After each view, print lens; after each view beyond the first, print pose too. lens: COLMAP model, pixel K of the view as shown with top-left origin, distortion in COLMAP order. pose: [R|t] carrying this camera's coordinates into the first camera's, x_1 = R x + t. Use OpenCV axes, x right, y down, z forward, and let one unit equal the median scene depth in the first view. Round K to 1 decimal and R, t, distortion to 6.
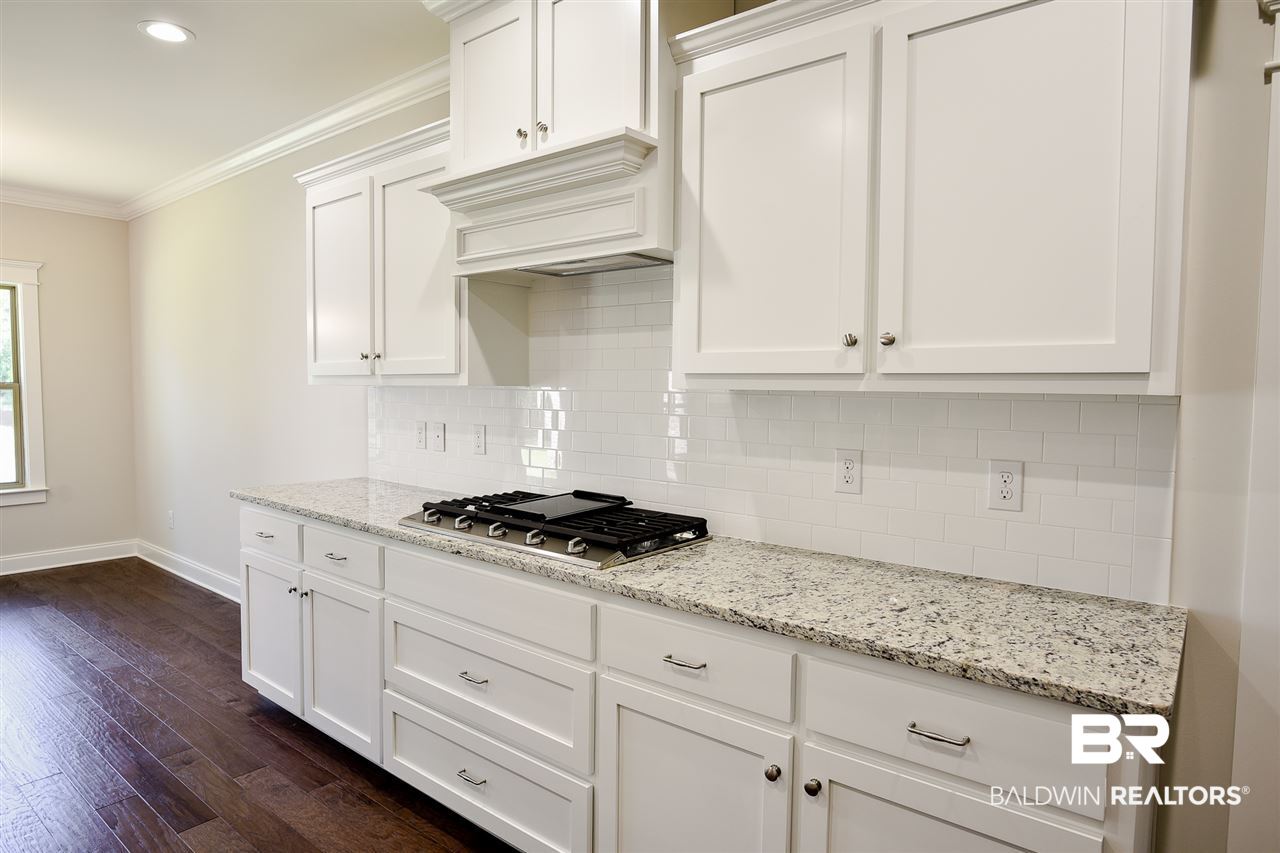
lens RADIAL K [[733.9, 0, 636.6], [0, 733.9, 426.9], [0, 0, 1]] dist [-0.012003, 0.005182]
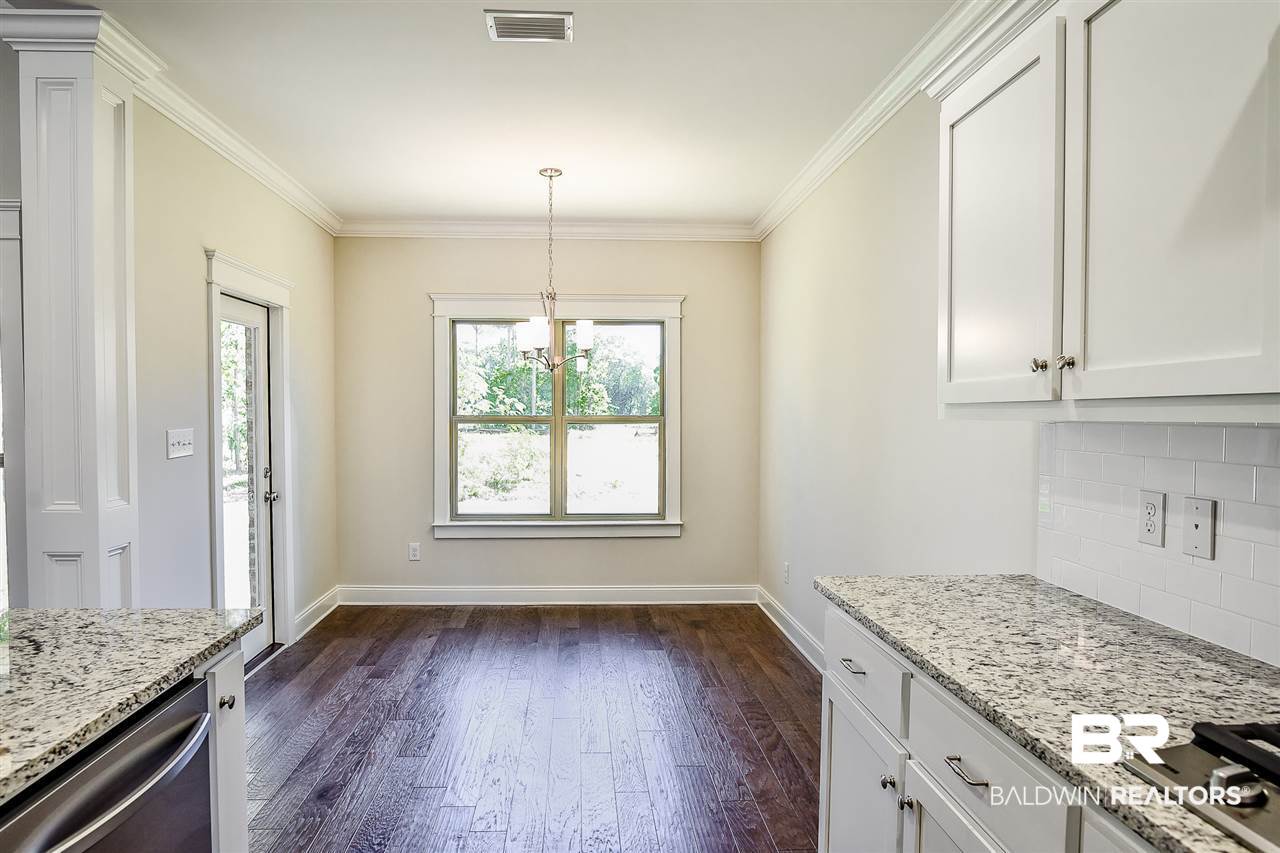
lens RADIAL K [[733.9, 0, 629.1], [0, 733.9, 427.2], [0, 0, 1]] dist [-0.012003, 0.005182]
pose [[0.662590, 0.009509, -0.748922, -0.176298], [-0.041307, 0.998862, -0.023863, -0.028199], [0.747842, 0.046747, 0.662229, 0.443093]]
